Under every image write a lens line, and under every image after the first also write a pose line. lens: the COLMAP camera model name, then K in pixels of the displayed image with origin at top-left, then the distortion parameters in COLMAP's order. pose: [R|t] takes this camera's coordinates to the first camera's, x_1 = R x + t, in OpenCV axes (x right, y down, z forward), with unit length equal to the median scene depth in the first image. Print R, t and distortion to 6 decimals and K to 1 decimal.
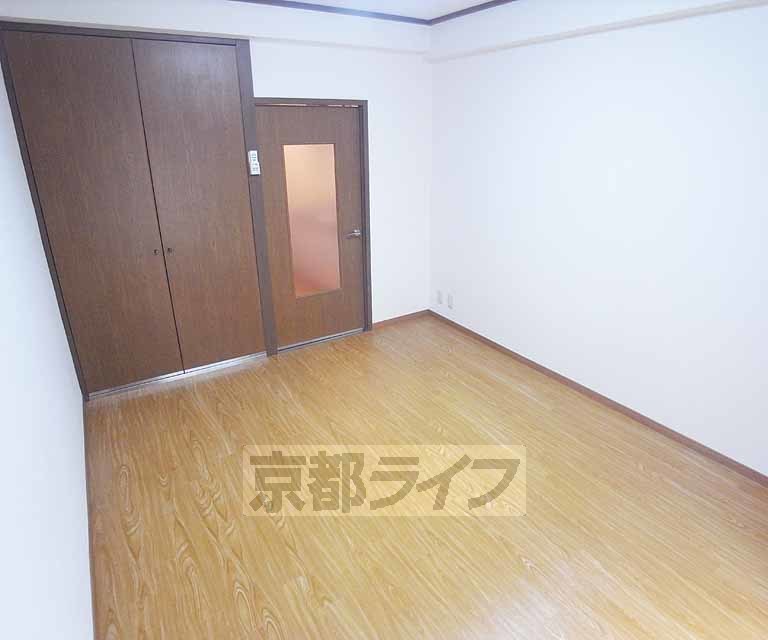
lens RADIAL K [[468.1, 0, 364.7], [0, 468.1, 318.4], [0, 0, 1]] dist [-0.038996, 0.002334]
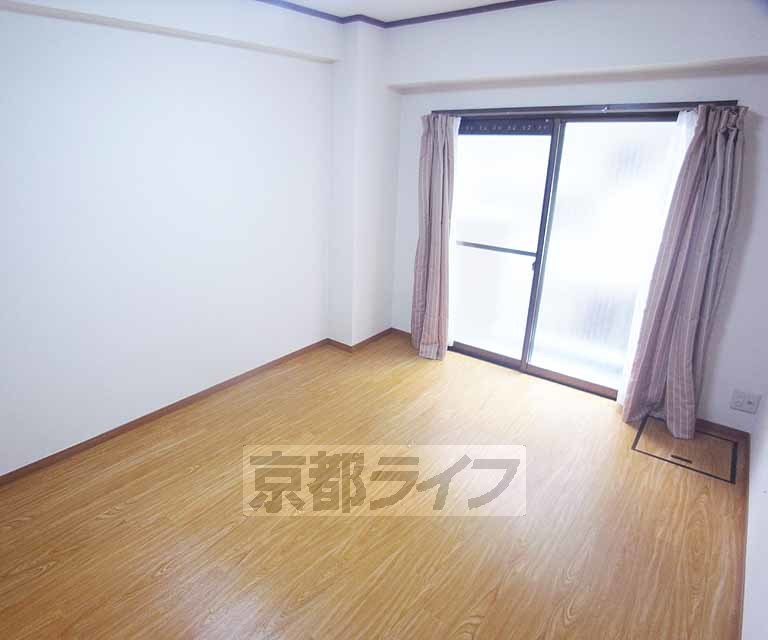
lens RADIAL K [[468.1, 0, 364.7], [0, 468.1, 318.4], [0, 0, 1]] dist [-0.038996, 0.002334]
pose [[-0.335156, -0.327255, 0.883501, -0.817754], [0.346914, 0.828990, 0.438665, -0.514198], [-0.875969, 0.453520, -0.164311, 1.335584]]
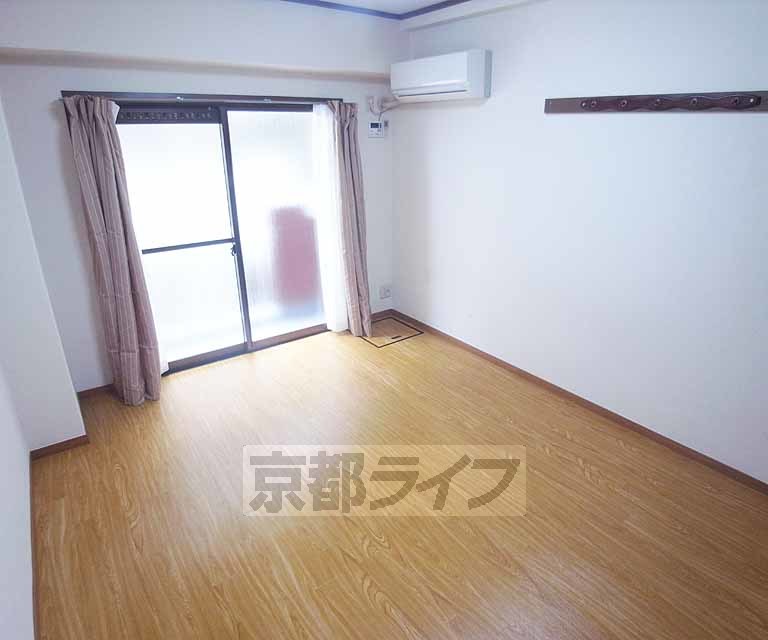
lens RADIAL K [[468.1, 0, 364.7], [0, 468.1, 318.4], [0, 0, 1]] dist [-0.038996, 0.002334]
pose [[-0.996169, 0.041847, -0.076789, 0.328548], [-0.022695, 0.724282, 0.689130, -0.781693], [0.084455, 0.688232, -0.720558, 1.985647]]
